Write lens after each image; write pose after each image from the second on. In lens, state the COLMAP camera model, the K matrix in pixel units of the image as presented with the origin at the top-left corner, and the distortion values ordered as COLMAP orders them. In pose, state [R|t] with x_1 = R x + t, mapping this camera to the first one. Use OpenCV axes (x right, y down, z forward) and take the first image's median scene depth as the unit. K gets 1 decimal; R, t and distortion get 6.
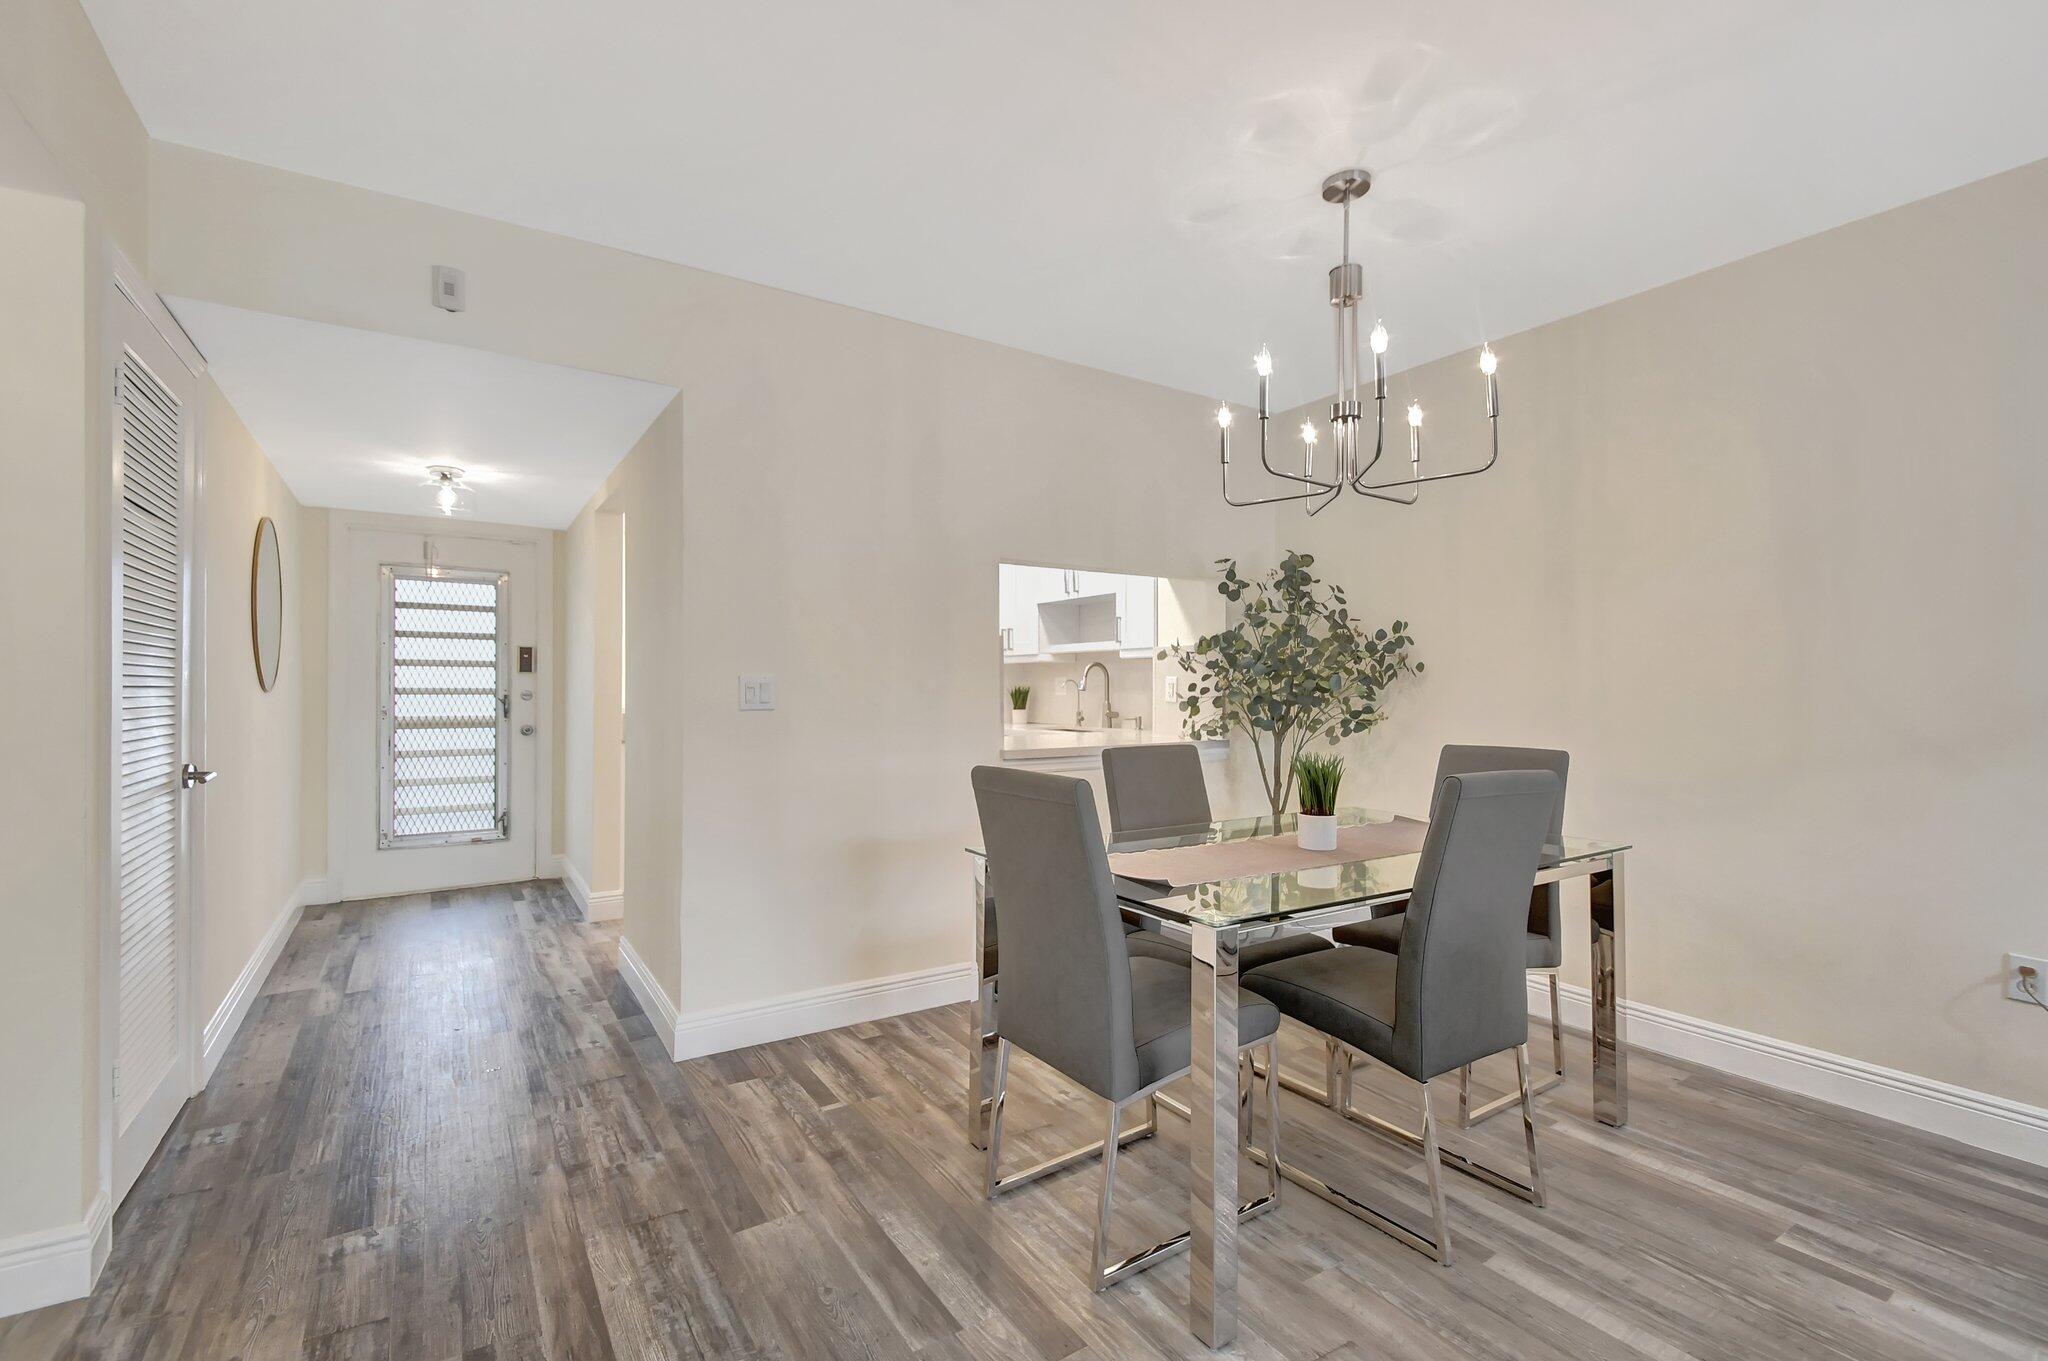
lens RADIAL K [[904.0, 0, 1024.0], [0, 904.0, 680.5], [0, 0, 1]] dist [0.023644, -0.014778]
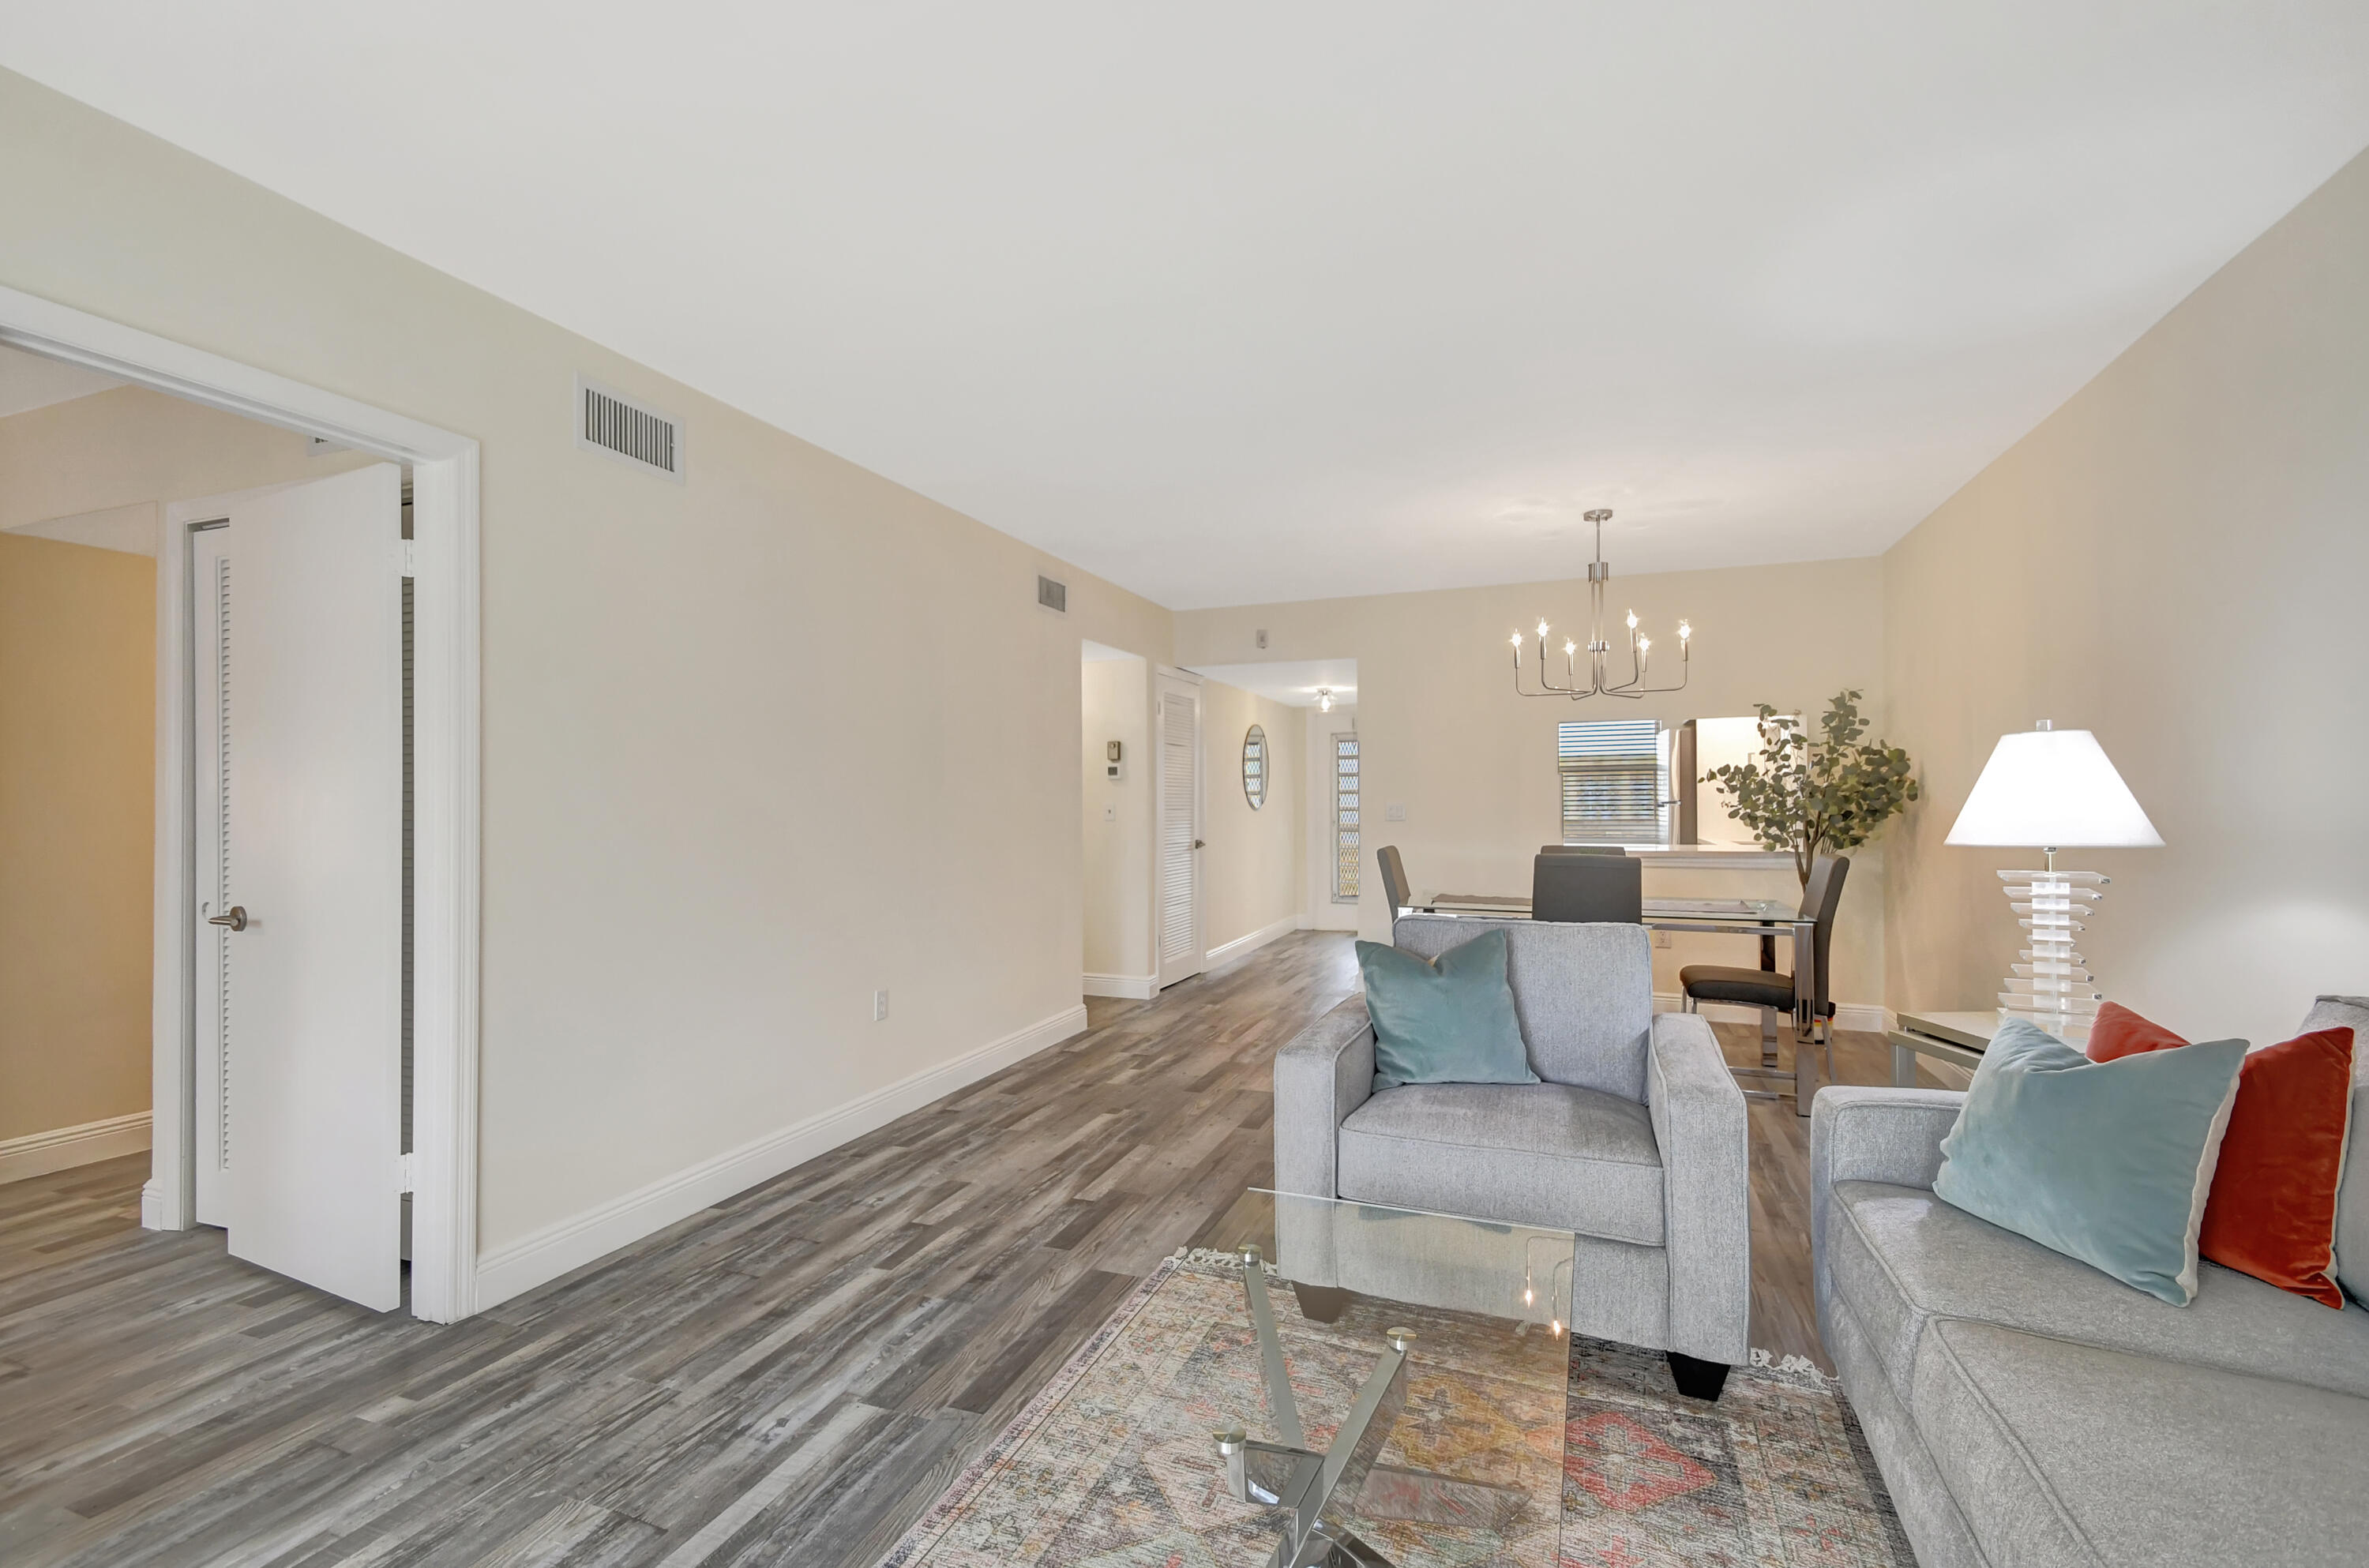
lens RADIAL K [[1045.6, 0, 1184.5], [0, 1045.6, 784.0], [0, 0, 1]] dist [0.023644, -0.014778]
pose [[0.598902, -0.022173, -0.800515, 0.880704], [0.013663, 0.999754, -0.017469, -0.008097], [0.800706, -0.000475, 0.599058, -0.485789]]
